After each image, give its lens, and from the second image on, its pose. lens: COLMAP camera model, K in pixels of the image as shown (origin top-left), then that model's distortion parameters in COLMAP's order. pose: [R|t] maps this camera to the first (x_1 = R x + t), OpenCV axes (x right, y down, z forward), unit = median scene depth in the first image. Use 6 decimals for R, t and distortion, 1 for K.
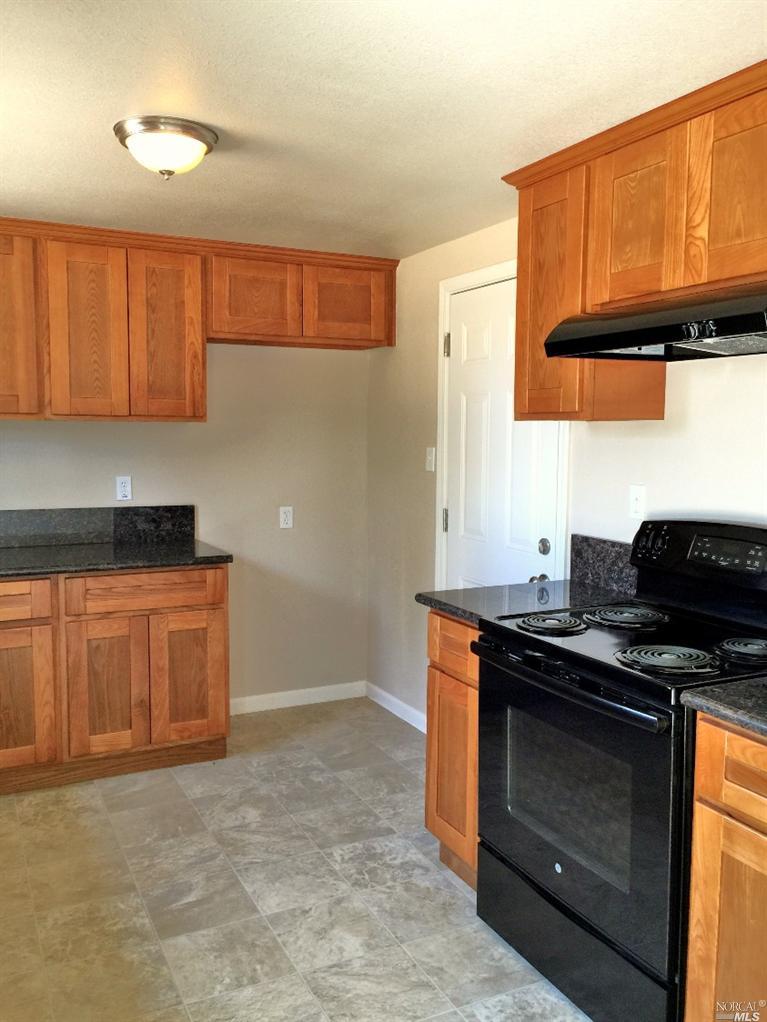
lens RADIAL K [[873.0, 0, 383.5], [0, 873.0, 511.0], [0, 0, 1]] dist [0.094211, -0.165441]
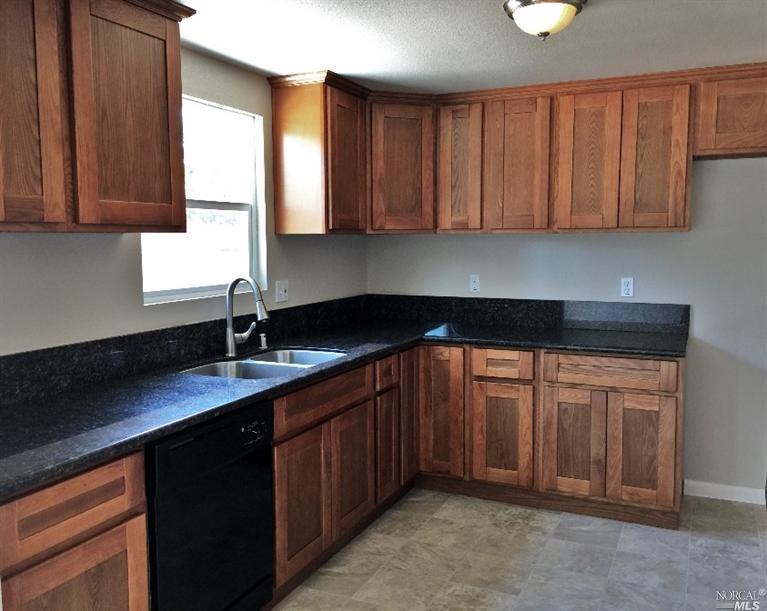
lens RADIAL K [[701.5, 0, 383.5], [0, 701.5, 305.5], [0, 0, 1]] dist [0.085493, -0.161048]
pose [[0.622807, 0.062469, -0.779878, 0.293005], [-0.061582, 0.997629, 0.030732, -0.011244], [0.779948, 0.028886, 0.625177, 0.142151]]
